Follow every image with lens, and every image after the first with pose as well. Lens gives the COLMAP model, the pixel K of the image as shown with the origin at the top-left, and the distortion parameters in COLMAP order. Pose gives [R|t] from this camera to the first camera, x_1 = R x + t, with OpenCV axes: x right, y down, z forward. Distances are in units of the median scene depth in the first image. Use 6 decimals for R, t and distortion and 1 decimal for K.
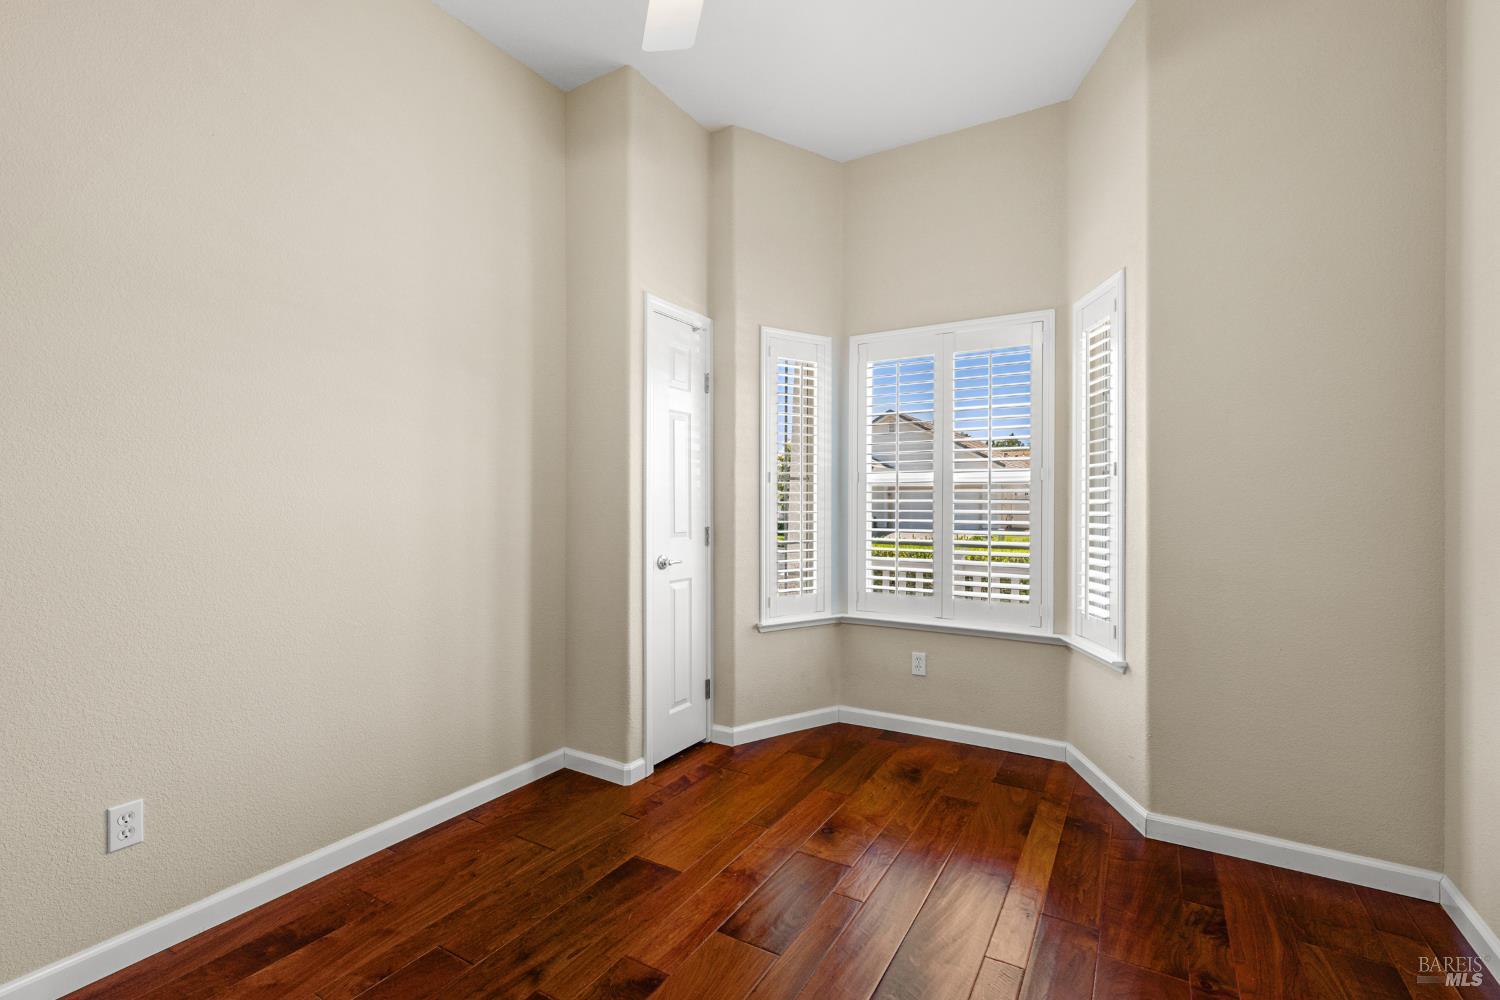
lens RADIAL K [[676.9, 0, 756.7], [0, 676.9, 509.3], [0, 0, 1]] dist [0.000333, -0.000549]
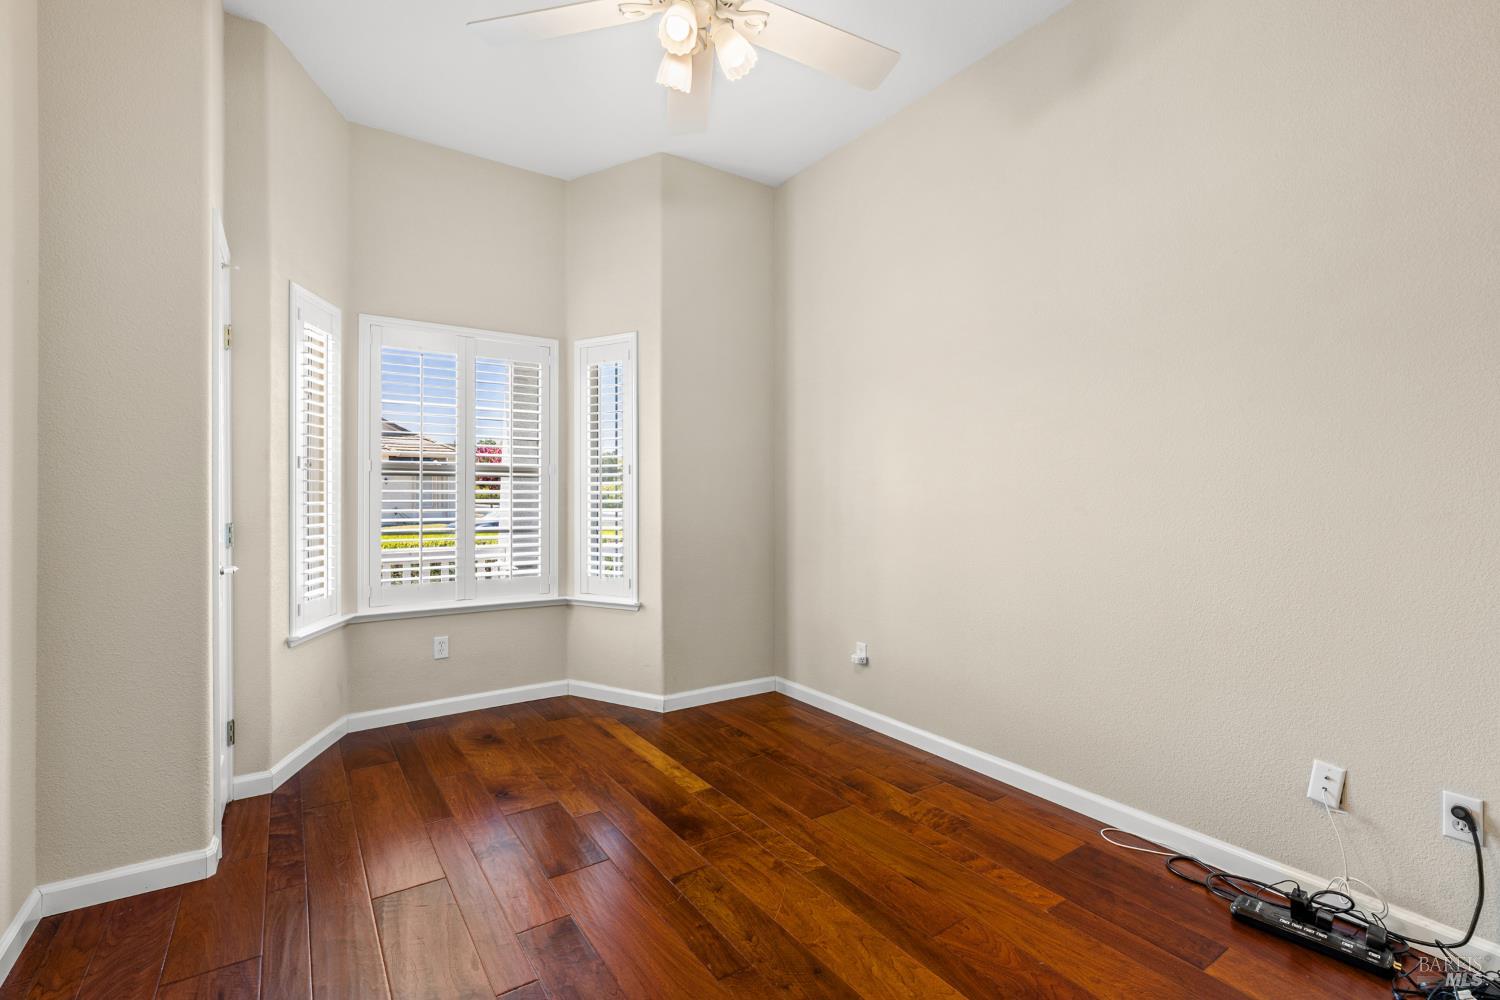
lens RADIAL K [[676.9, 0, 760.6], [0, 676.9, 505.3], [0, 0, 1]] dist [0.000333, -0.000549]
pose [[0.407326, -0.015246, 0.913156, -0.561079], [0.006753, 0.999884, 0.013682, -0.001900], [-0.913258, 0.000593, 0.407382, 0.139087]]
